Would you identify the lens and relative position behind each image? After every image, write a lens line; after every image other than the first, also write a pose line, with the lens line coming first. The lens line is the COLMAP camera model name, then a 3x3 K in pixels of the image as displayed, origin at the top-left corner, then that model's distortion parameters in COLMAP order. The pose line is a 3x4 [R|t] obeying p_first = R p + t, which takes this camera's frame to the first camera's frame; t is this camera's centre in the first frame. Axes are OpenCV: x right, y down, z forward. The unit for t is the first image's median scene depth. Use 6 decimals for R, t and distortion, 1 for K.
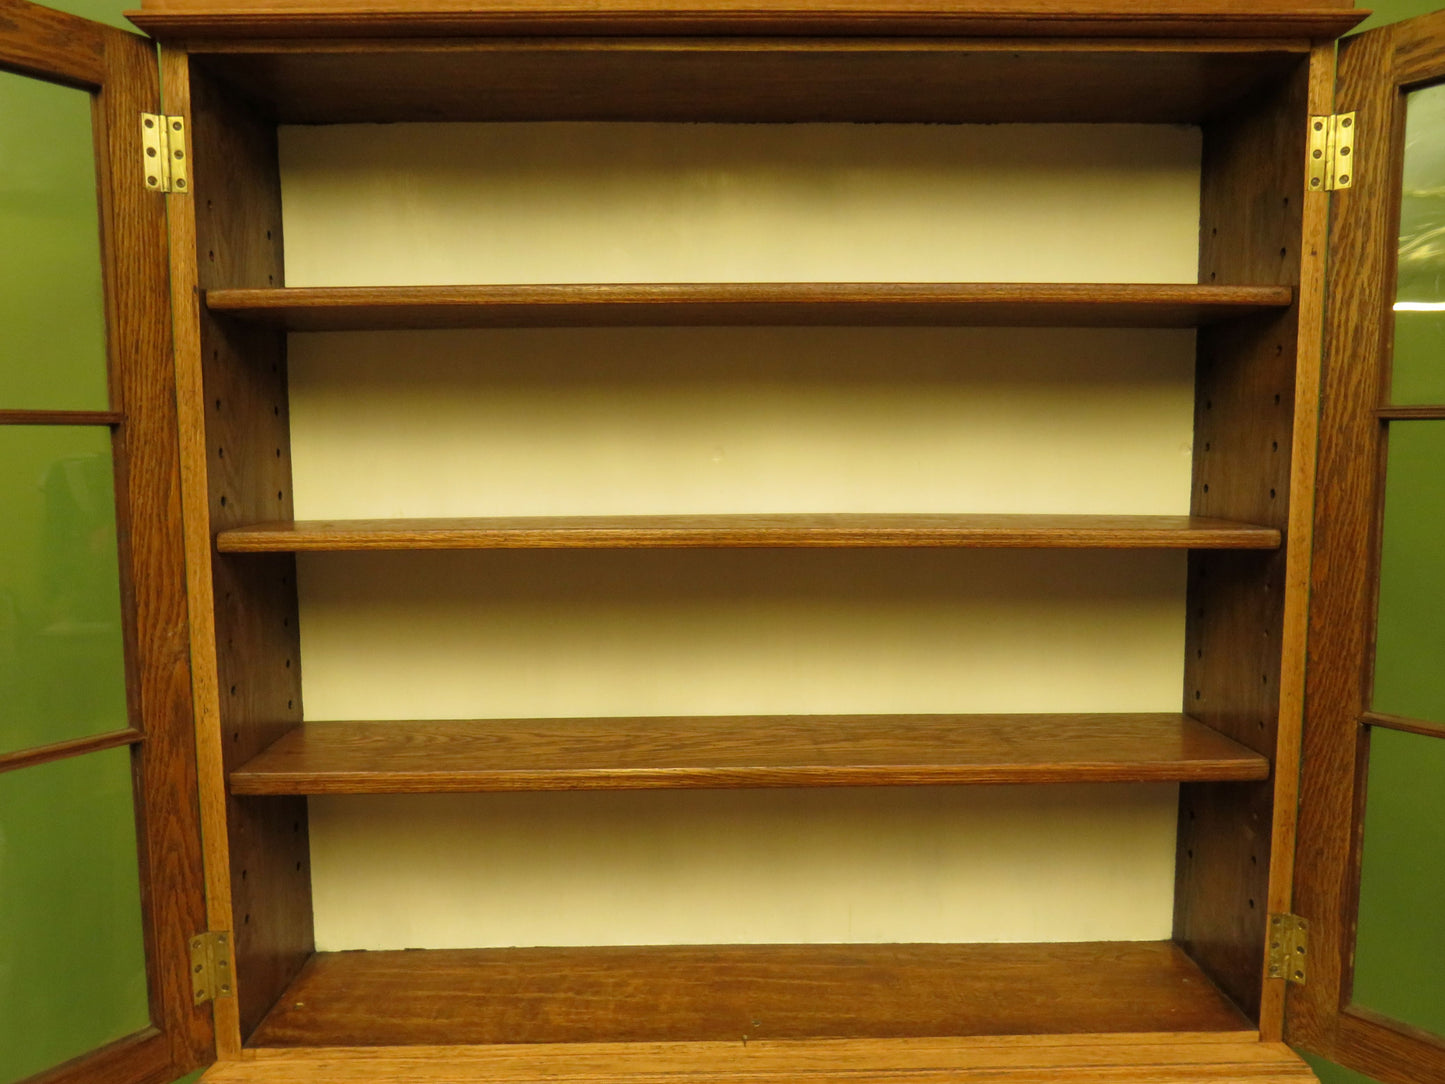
lens RADIAL K [[985.2, 0, 725.1], [0, 985.2, 534.9], [0, 0, 1]] dist [-0.050297, 0.021803]
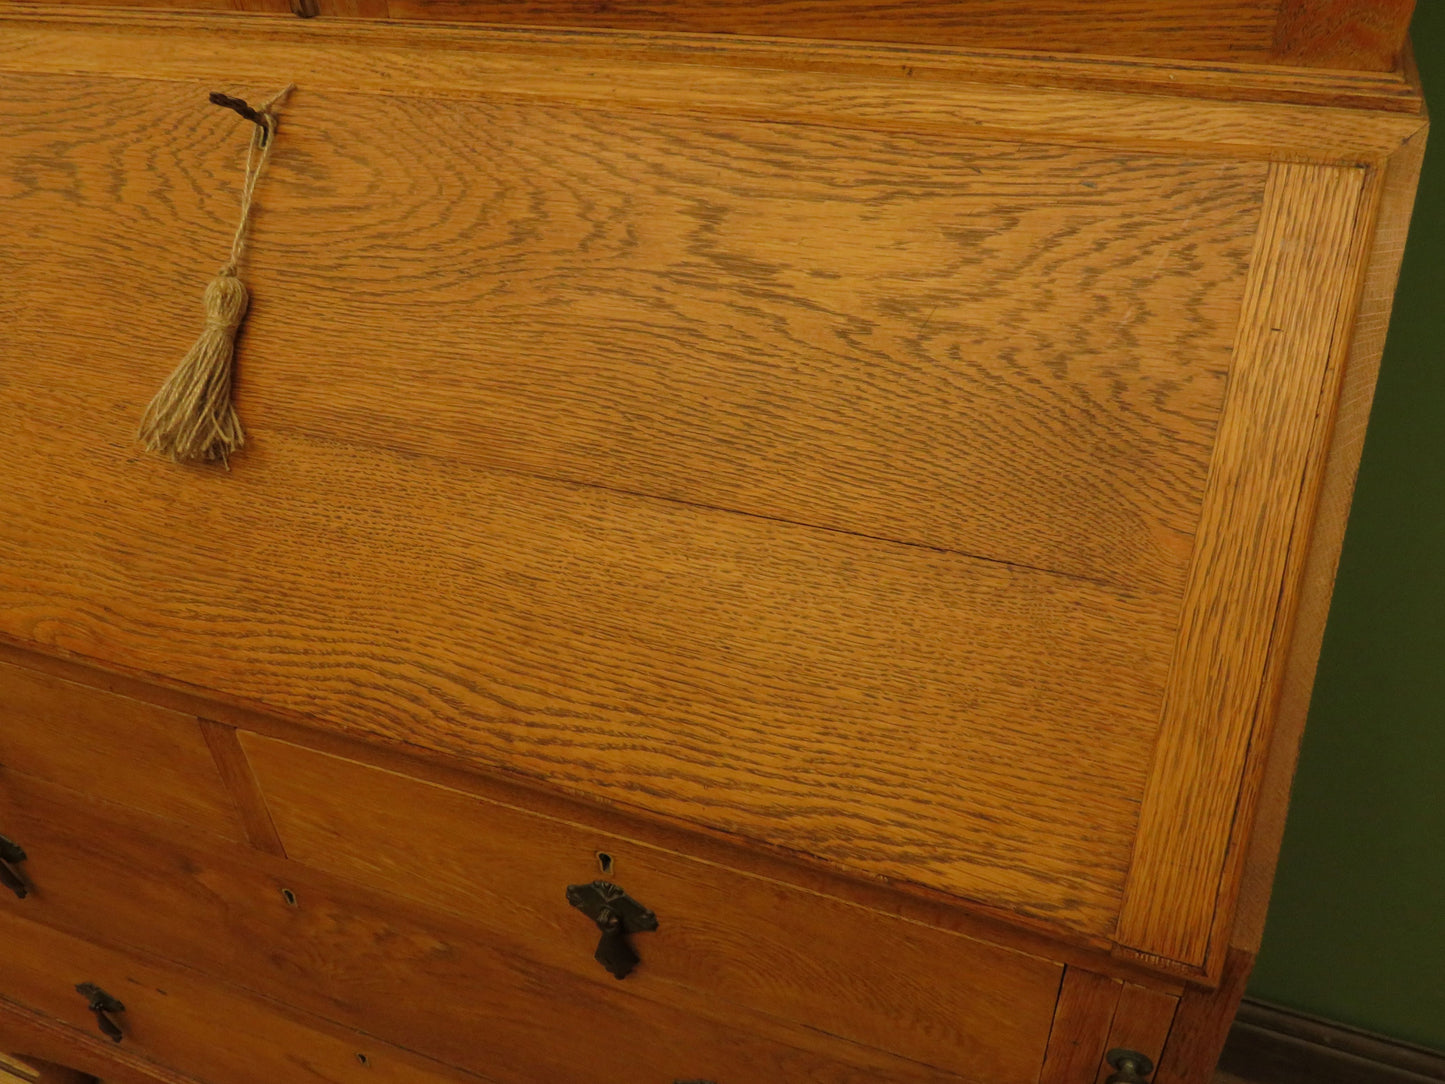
lens RADIAL K [[1152.3, 0, 752.9], [0, 1152.3, 543.7], [0, 0, 1]] dist [-0.025214, -0.007187]
pose [[0.932567, 0.191000, -0.306330, 0.547228], [0.013193, 0.829966, 0.557657, 0.451727], [0.360757, -0.524094, 0.771479, 0.441308]]
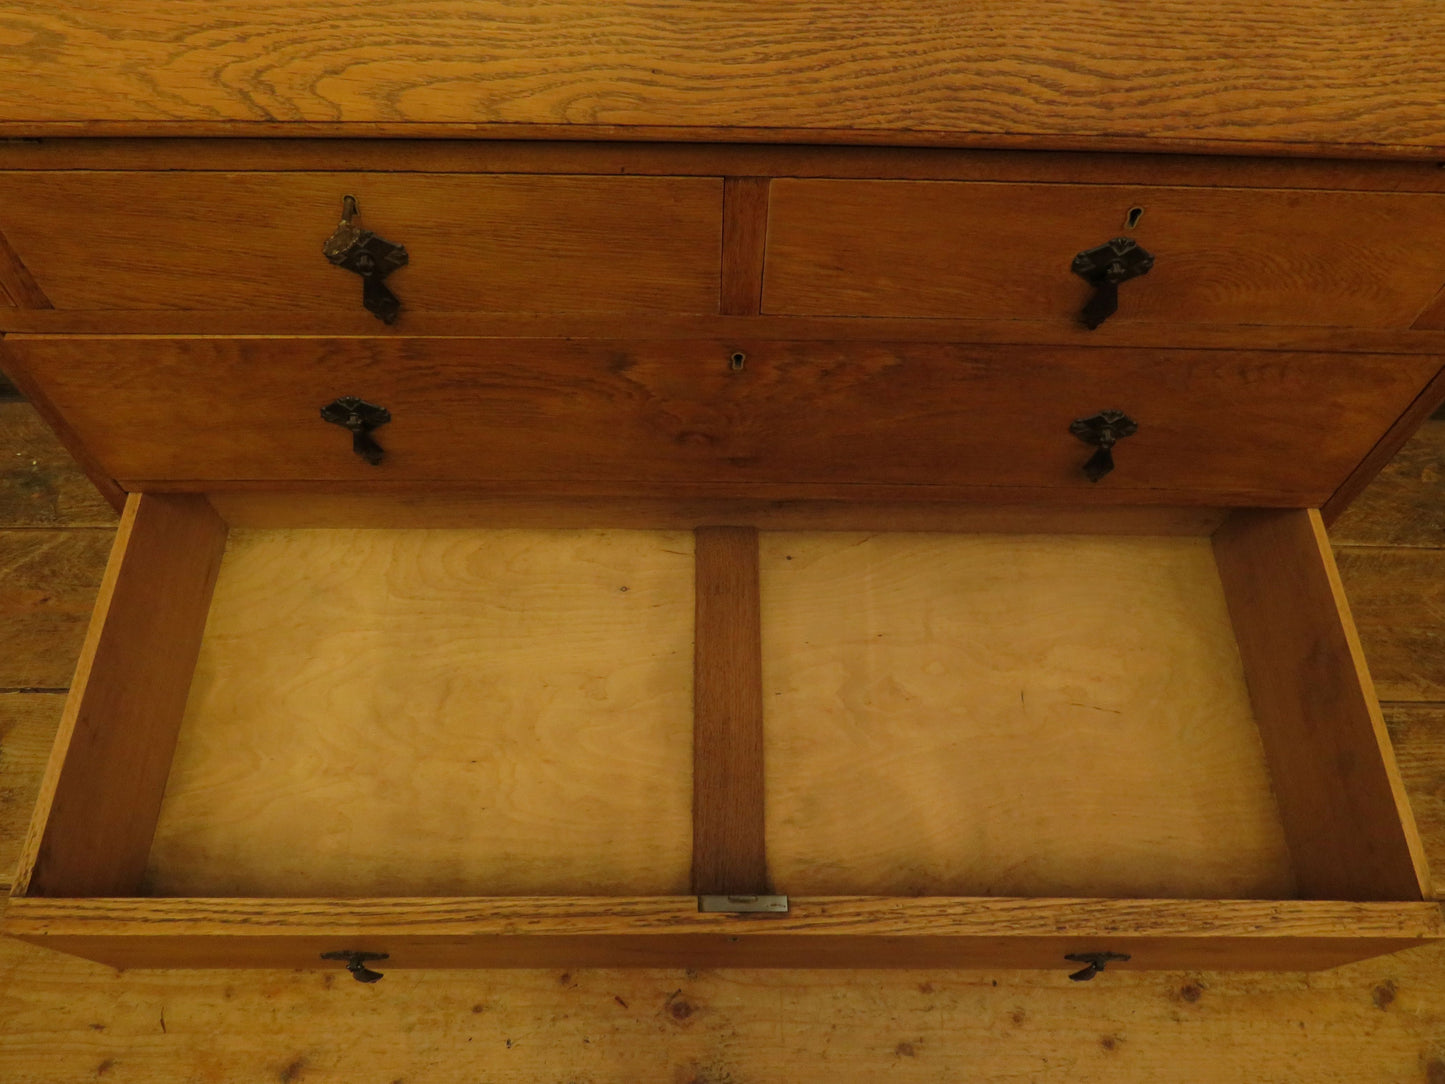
lens RADIAL K [[1040.8, 0, 728.2], [0, 1040.8, 520.7], [0, 0, 1]] dist [-0.016378, -0.001997]
pose [[0.999512, 0.030246, 0.007784, 0.027804], [-0.024113, 0.588963, 0.807800, 0.514552], [0.019848, -0.807594, 0.589405, 0.222342]]
